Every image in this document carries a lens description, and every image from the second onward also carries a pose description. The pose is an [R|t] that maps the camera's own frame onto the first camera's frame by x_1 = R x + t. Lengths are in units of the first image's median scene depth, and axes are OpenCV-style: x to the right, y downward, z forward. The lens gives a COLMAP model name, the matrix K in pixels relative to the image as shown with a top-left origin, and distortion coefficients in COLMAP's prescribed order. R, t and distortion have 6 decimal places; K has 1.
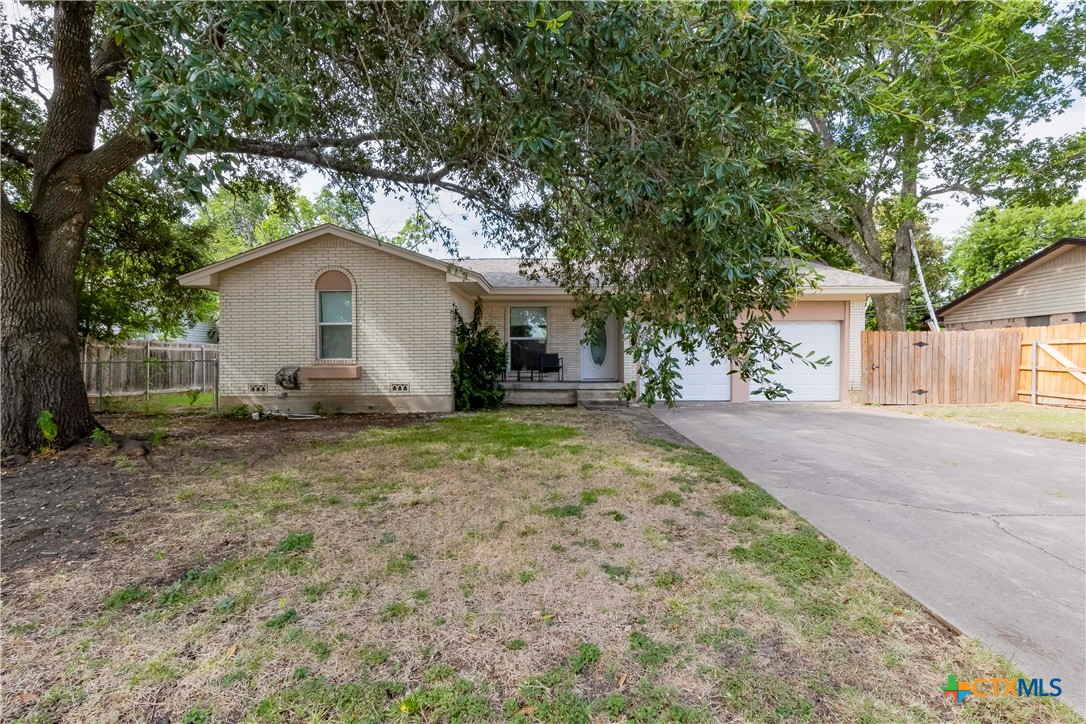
lens RADIAL K [[495.2, 0, 540.2], [0, 495.2, 362.7], [0, 0, 1]] dist [0.012167, -0.000428]
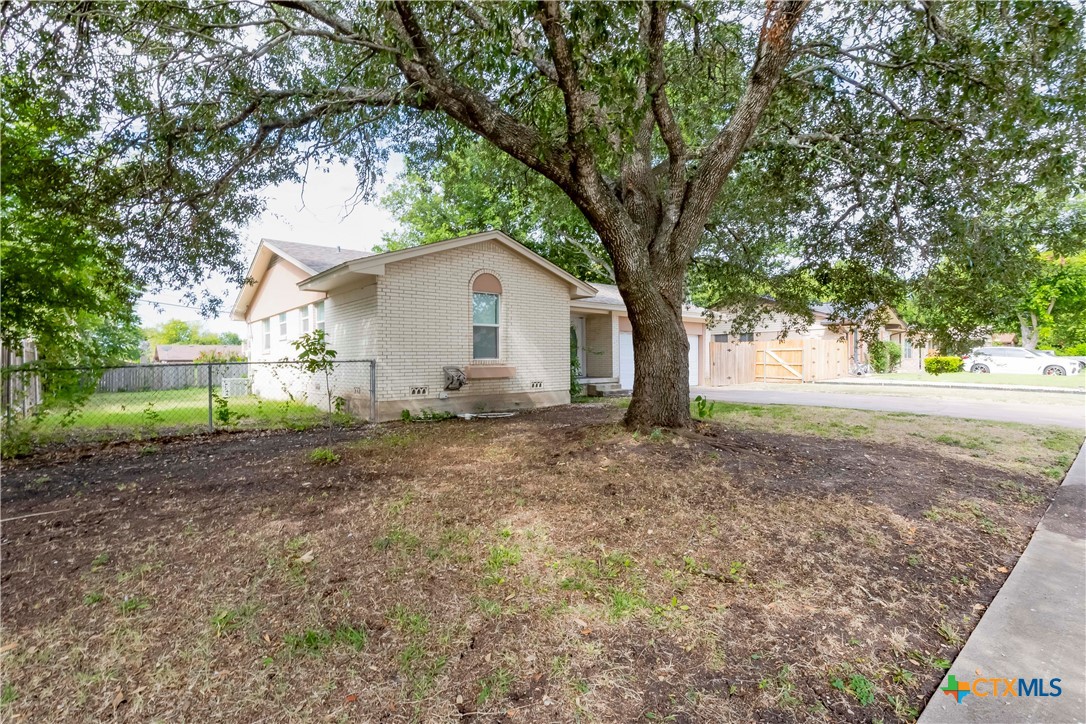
lens RADIAL K [[505.7, 0, 543.1], [0, 505.7, 360.2], [0, 0, 1]] dist [-0.000491, -0.000005]
pose [[0.747485, -0.003197, 0.664271, -1.018522], [0.010188, 0.999926, -0.006652, 0.002911], [-0.664200, 0.011740, 0.747462, 0.139556]]
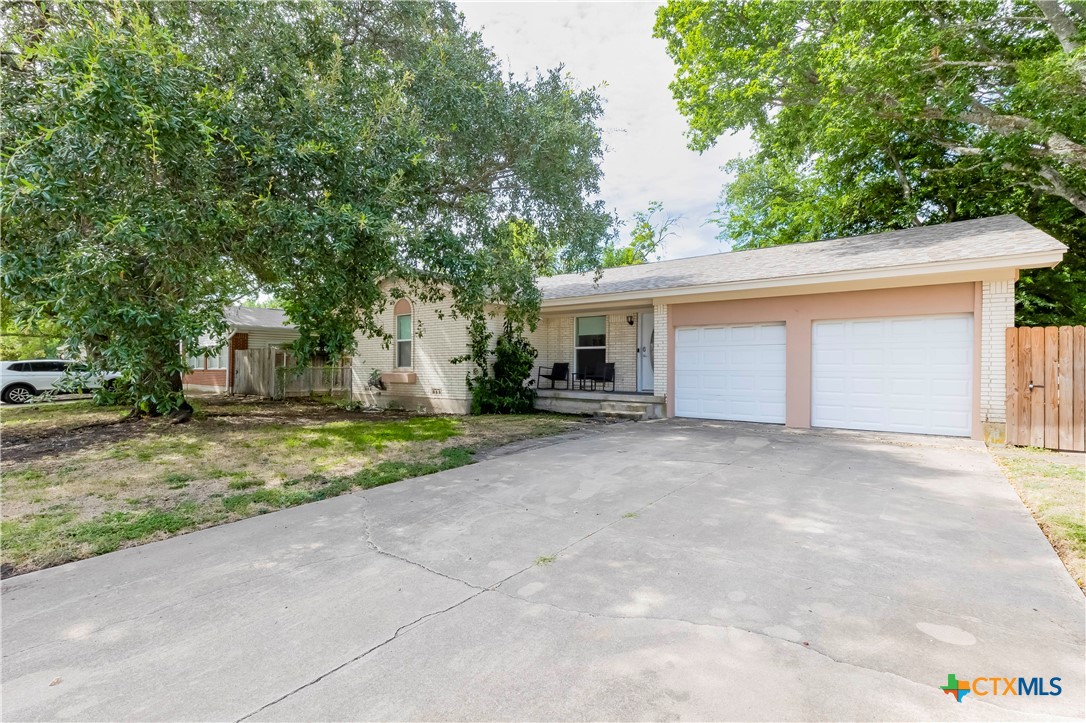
lens RADIAL K [[495.2, 0, 538.8], [0, 495.2, 362.9], [0, 0, 1]] dist [0.012167, -0.000428]
pose [[0.797259, 0.001645, -0.603636, 0.643012], [-0.009565, 0.999905, -0.009909, -0.009652], [0.603562, 0.013674, 0.797199, 0.178621]]
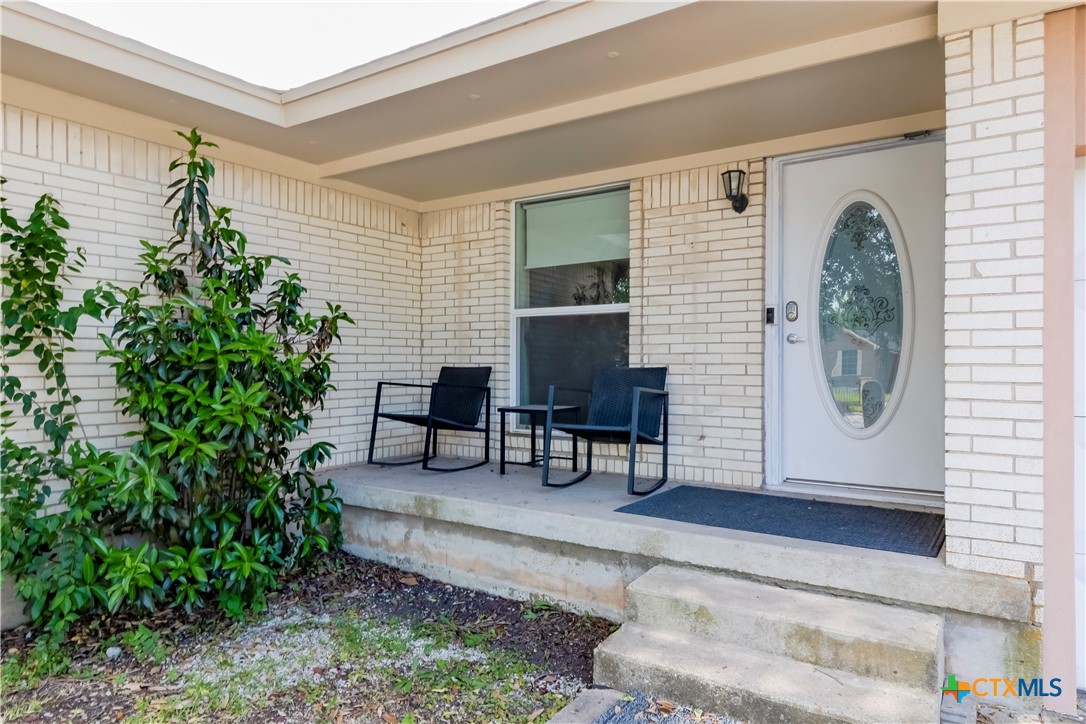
lens RADIAL K [[679.0, 0, 542.3], [0, 679.0, 361.6], [0, 0, 1]] dist [0.000275, 0.000046]
pose [[0.840646, 0.001428, -0.541583, 0.208298], [-0.005924, 0.999961, -0.006558, -0.024218], [0.541553, 0.008721, 0.840621, 0.885259]]
